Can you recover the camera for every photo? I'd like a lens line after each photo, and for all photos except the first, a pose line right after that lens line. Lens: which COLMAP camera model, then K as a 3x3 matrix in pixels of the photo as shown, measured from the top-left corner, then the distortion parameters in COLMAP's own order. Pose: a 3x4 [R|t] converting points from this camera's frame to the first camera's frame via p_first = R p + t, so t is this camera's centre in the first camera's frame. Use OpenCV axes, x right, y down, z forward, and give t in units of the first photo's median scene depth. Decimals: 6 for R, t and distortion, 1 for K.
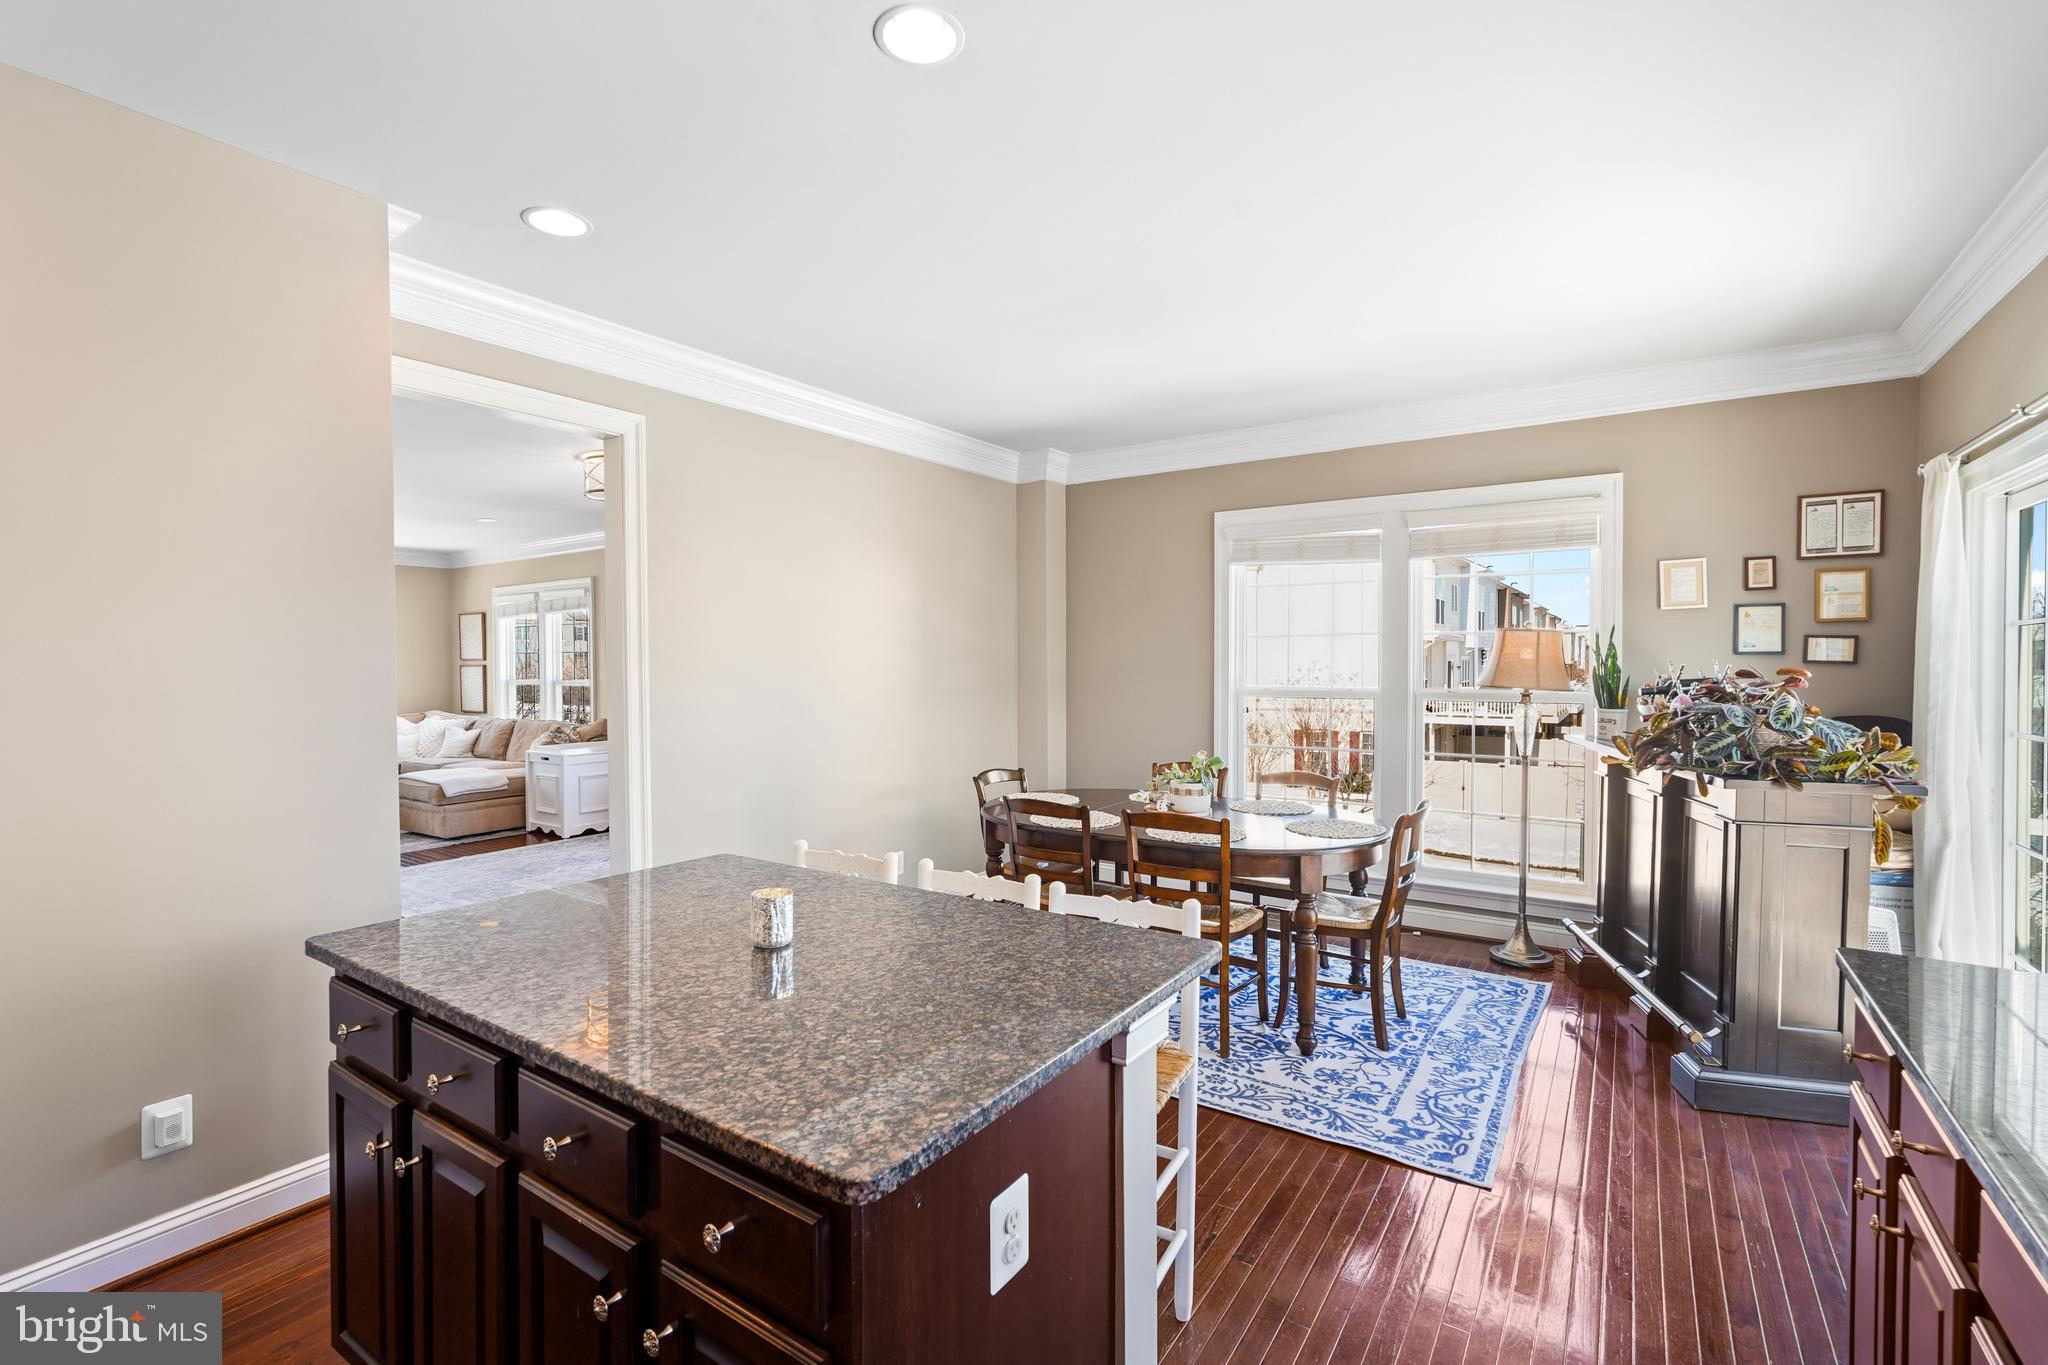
lens RADIAL K [[910.6, 0, 1019.2], [0, 910.6, 664.0], [0, 0, 1]] dist [-0.016112, 0.009588]
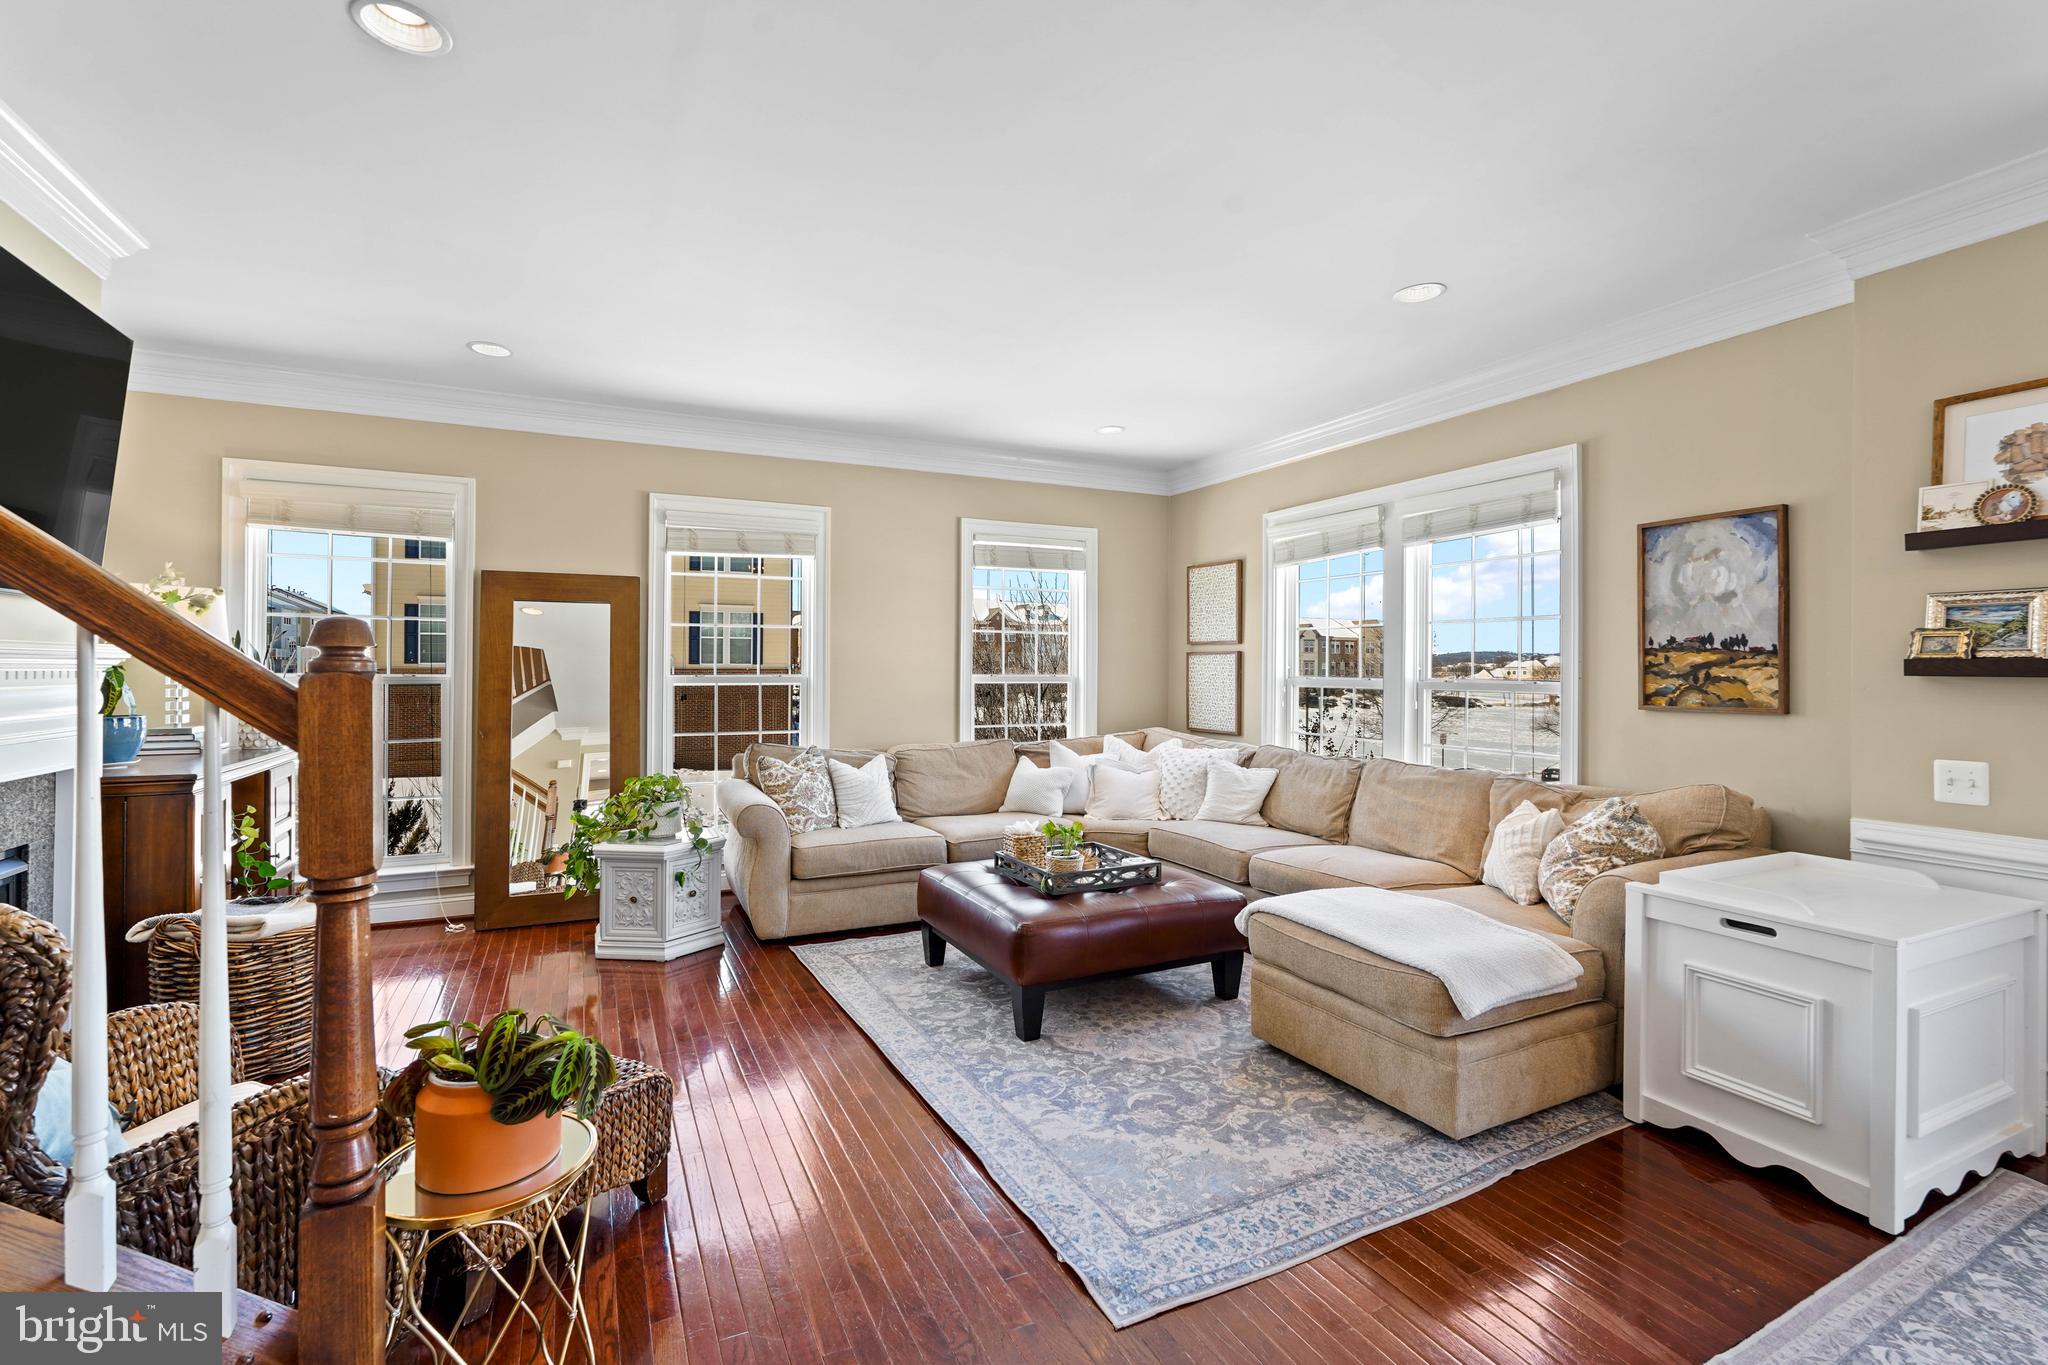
lens RADIAL K [[910.6, 0, 1019.2], [0, 910.6, 664.0], [0, 0, 1]] dist [-0.016112, 0.009588]
pose [[0.865775, 0.007981, -0.500369, -0.831421], [-0.009810, 0.999951, -0.001025, 0.021396], [0.500337, 0.005796, 0.865812, 0.852103]]
